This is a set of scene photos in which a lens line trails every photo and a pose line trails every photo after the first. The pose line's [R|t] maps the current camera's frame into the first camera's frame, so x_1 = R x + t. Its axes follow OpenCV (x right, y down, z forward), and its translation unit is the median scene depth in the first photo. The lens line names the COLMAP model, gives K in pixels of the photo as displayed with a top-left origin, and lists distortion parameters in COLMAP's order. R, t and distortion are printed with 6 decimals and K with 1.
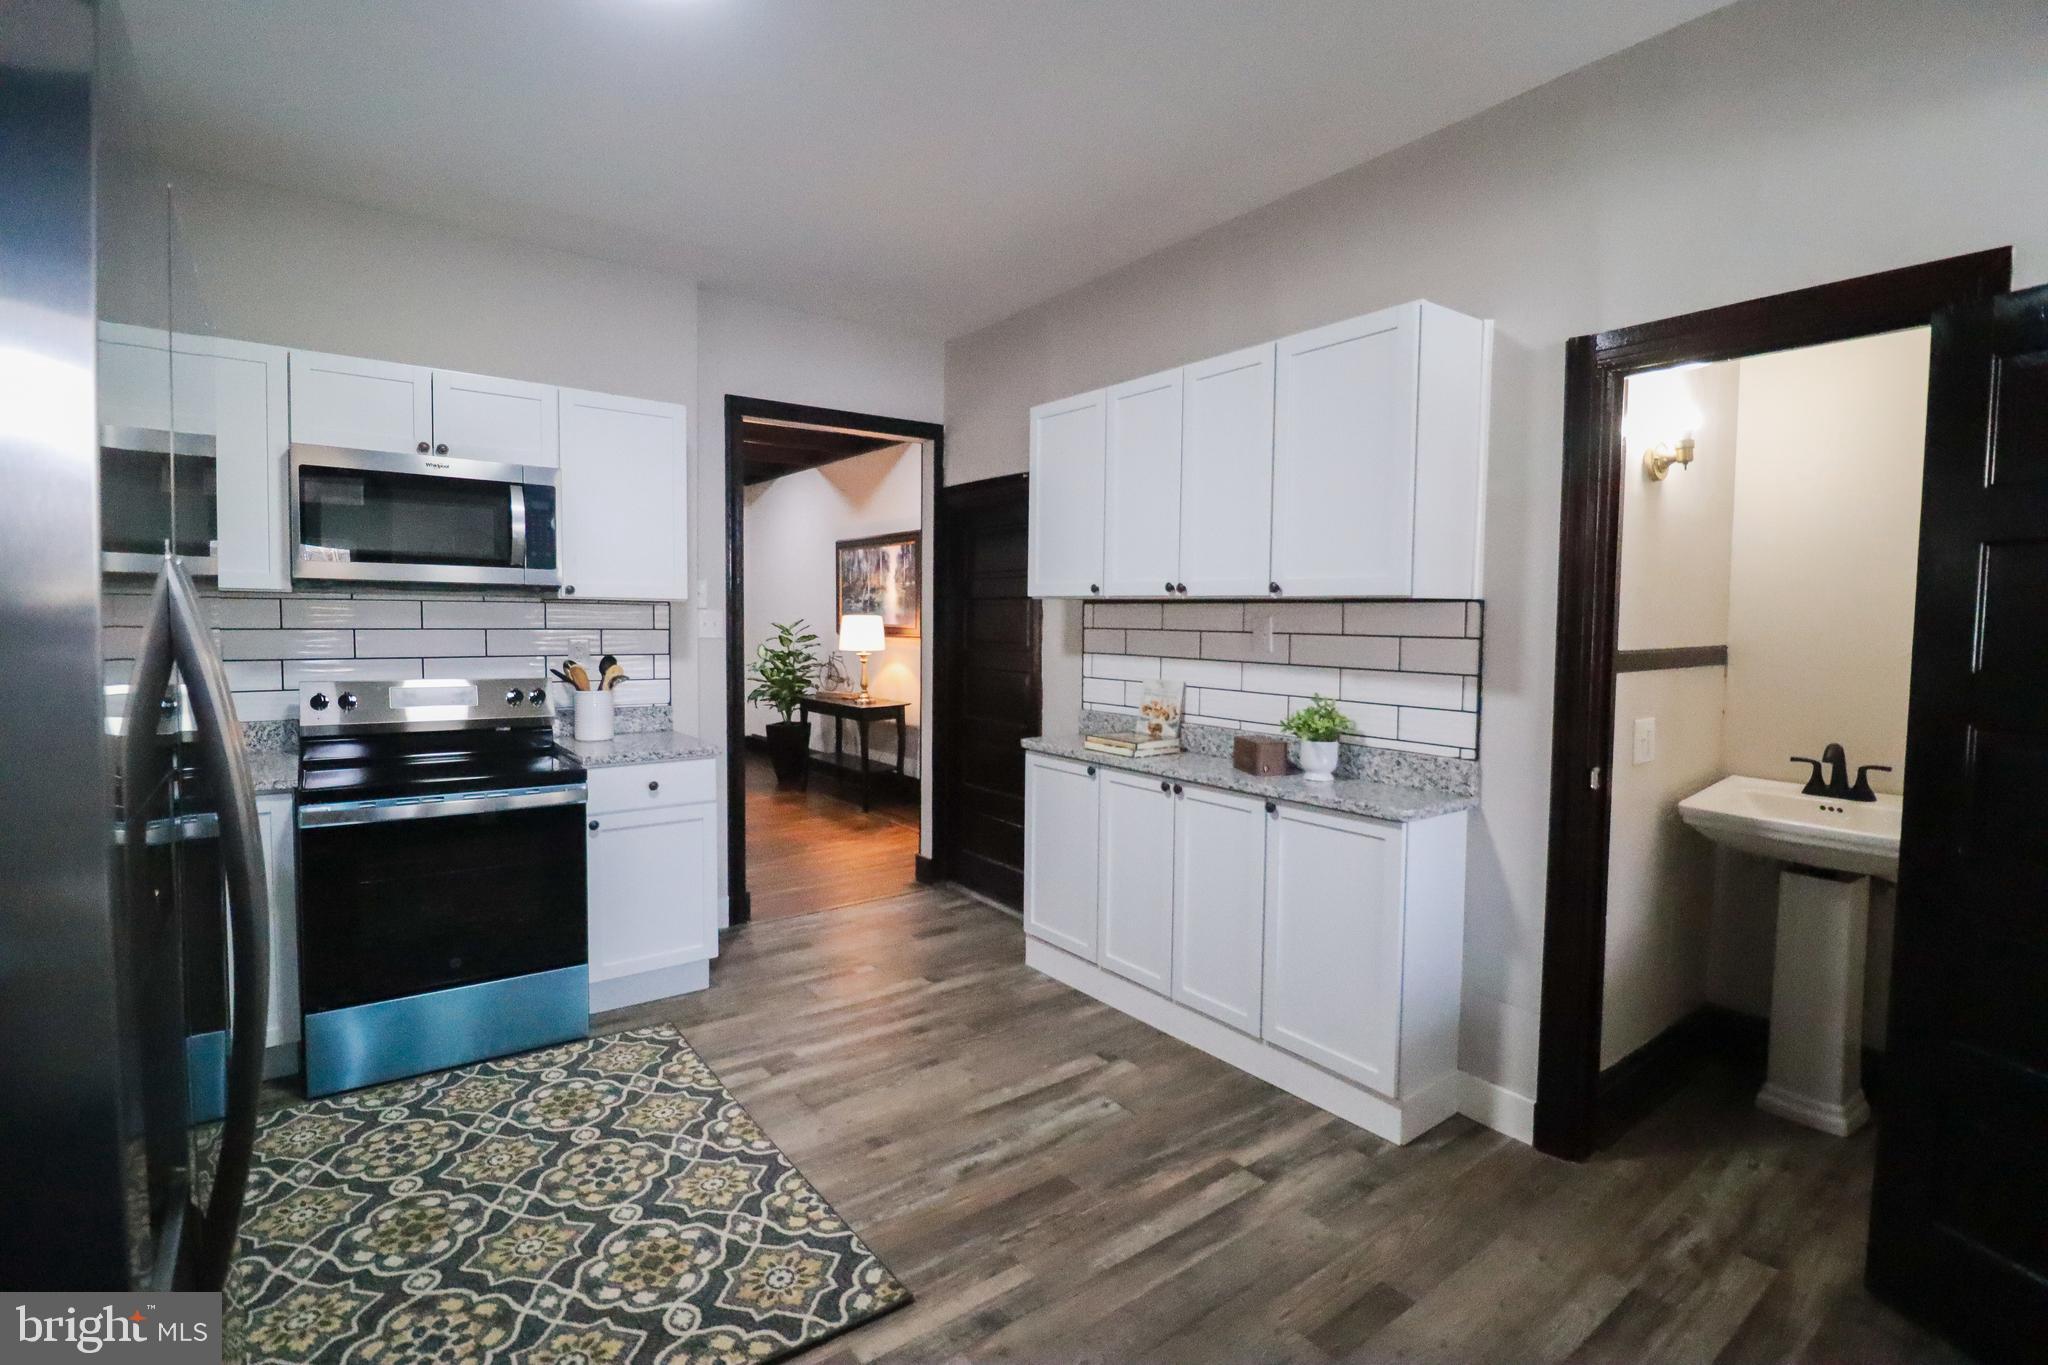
lens RADIAL K [[946.1, 0, 1039.3], [0, 946.1, 672.5], [0, 0, 1]] dist [-0.000683, -0.009857]
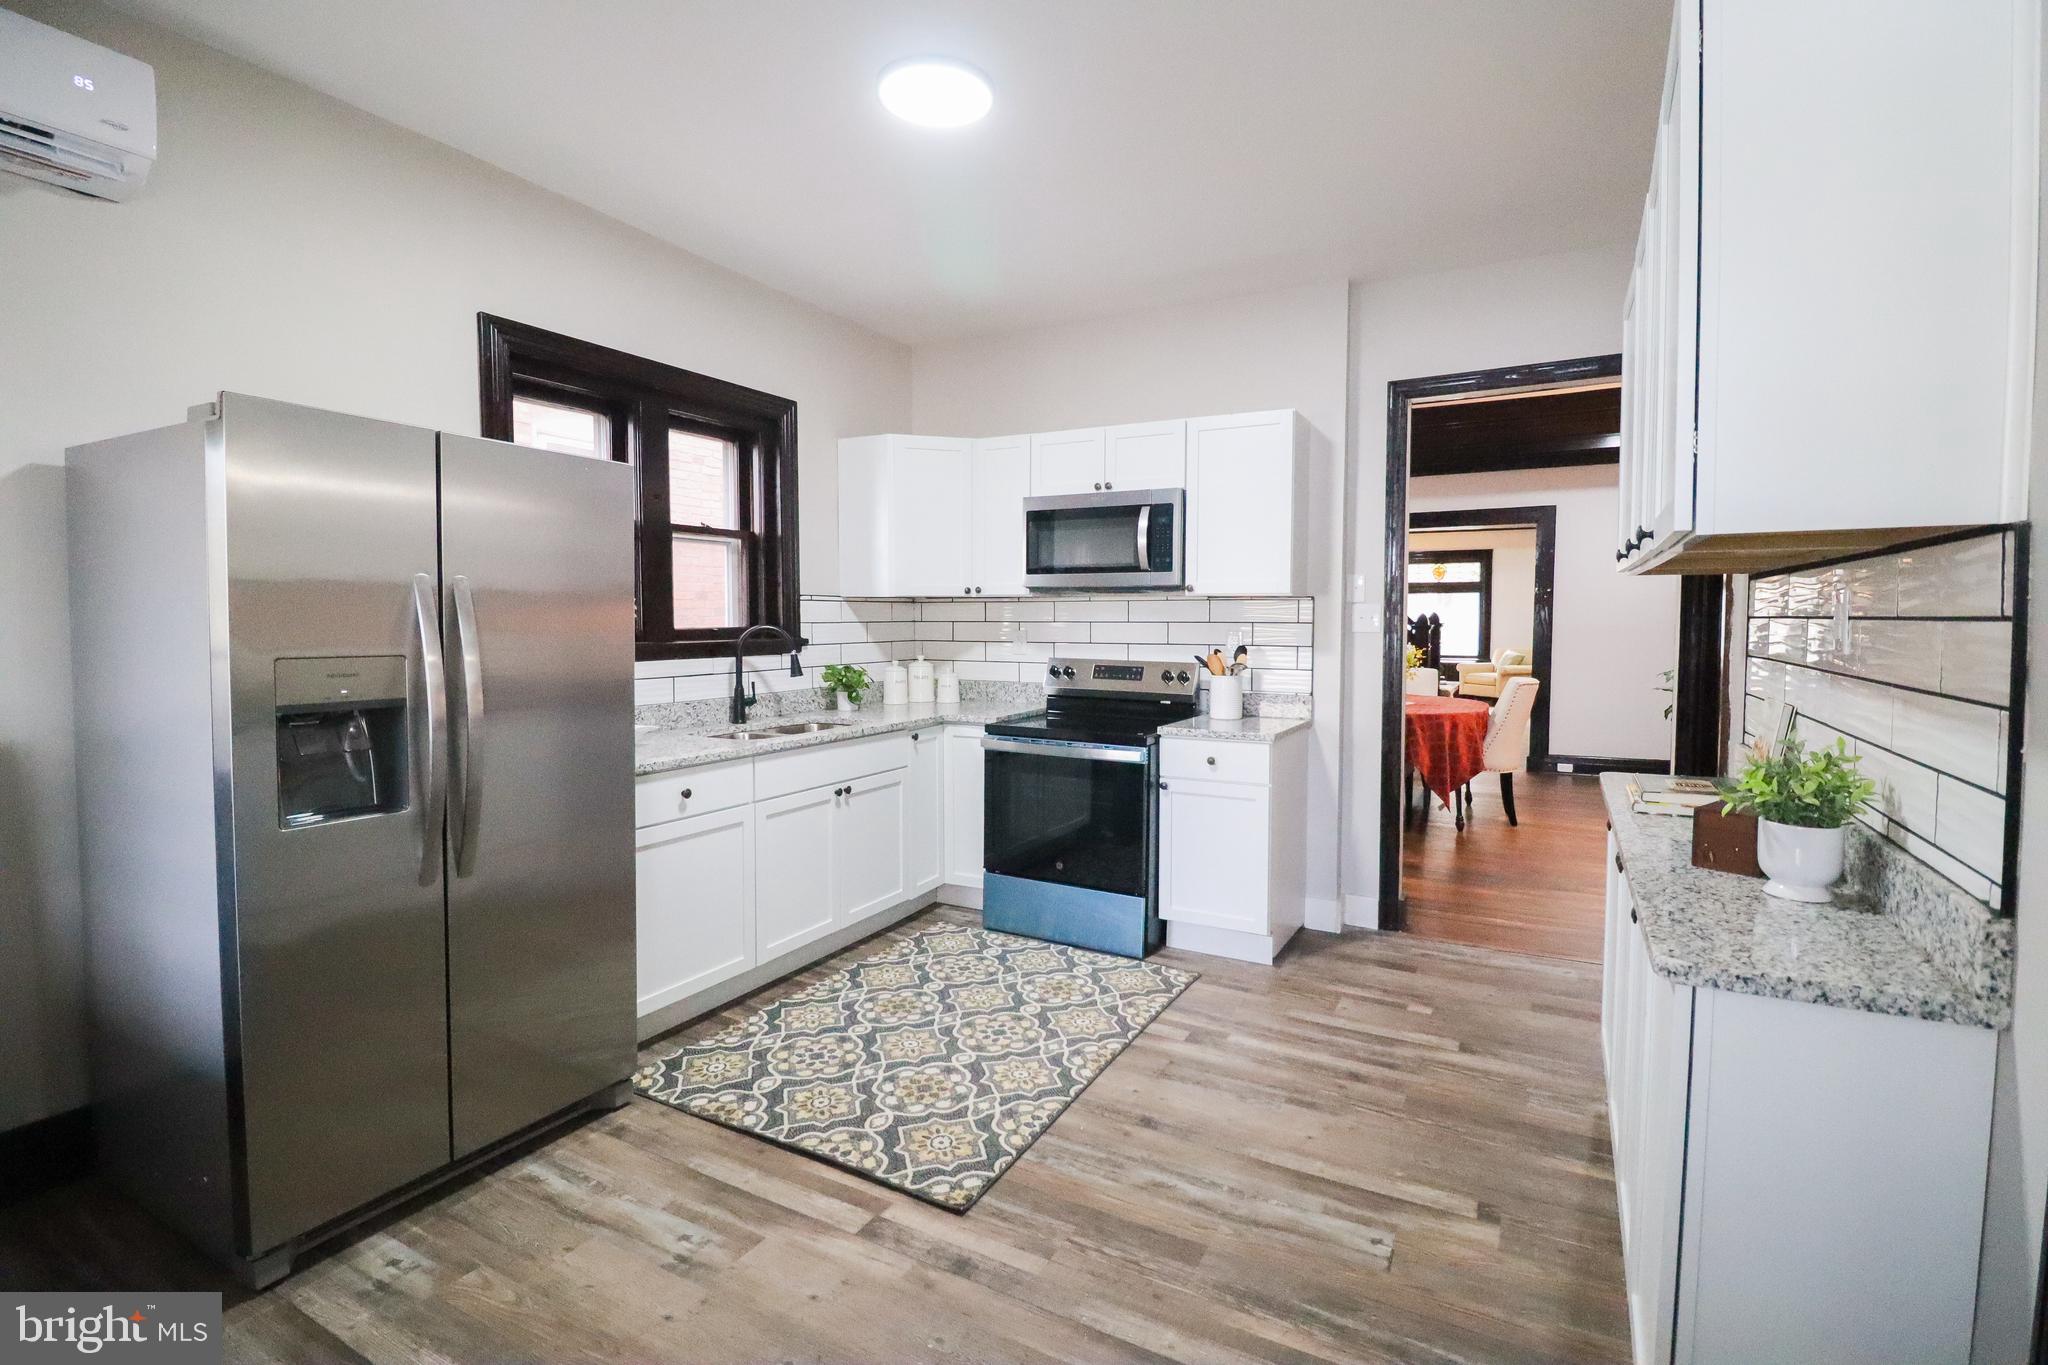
lens RADIAL K [[946.1, 0, 1041.8], [0, 946.1, 669.5], [0, 0, 1]] dist [-0.000683, -0.009857]
pose [[0.404654, 0.038762, -0.913648, 0.636376], [-0.048185, 0.998617, 0.021025, -0.001899], [0.913199, 0.035516, 0.405962, 0.435808]]
